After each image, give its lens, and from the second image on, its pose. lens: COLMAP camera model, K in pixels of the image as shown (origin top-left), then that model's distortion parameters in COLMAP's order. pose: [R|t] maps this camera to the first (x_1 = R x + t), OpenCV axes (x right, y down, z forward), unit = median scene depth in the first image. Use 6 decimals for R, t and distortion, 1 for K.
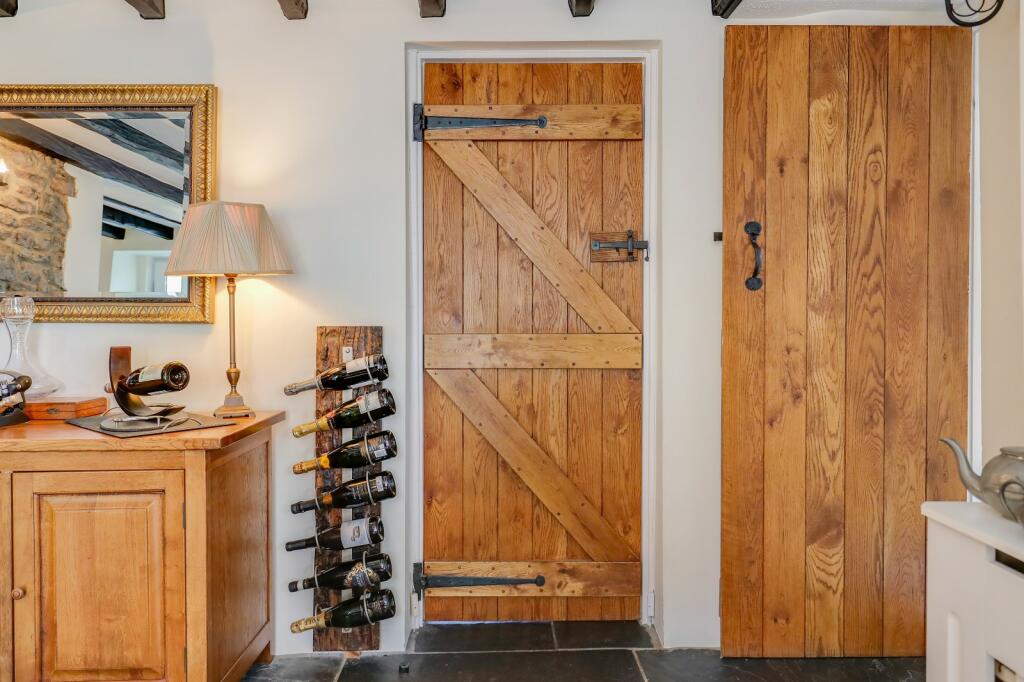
lens RADIAL K [[696.4, 0, 515.8], [0, 696.4, 326.1], [0, 0, 1]] dist [-0.000605, 0.000093]
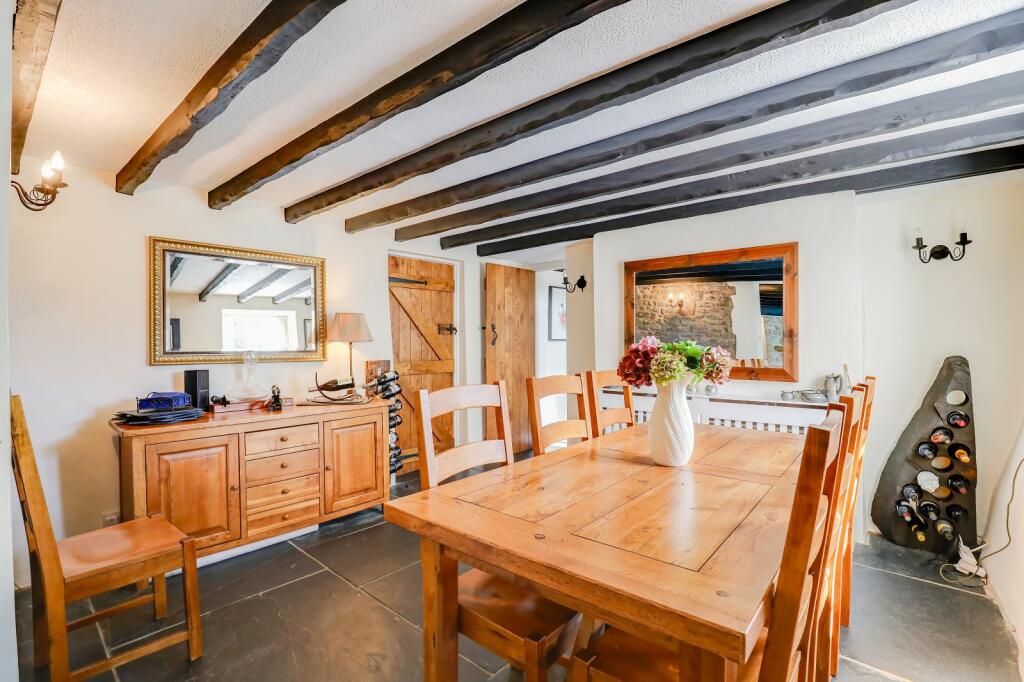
lens RADIAL K [[467.4, 0, 513.5], [0, 467.4, 348.3], [0, 0, 1]] dist [-0.027098, 0.001269]
pose [[0.669489, -0.013156, 0.742706, -1.176634], [0.016292, 0.999863, 0.003025, -0.041275], [-0.742643, 0.010075, 0.669611, -0.508164]]
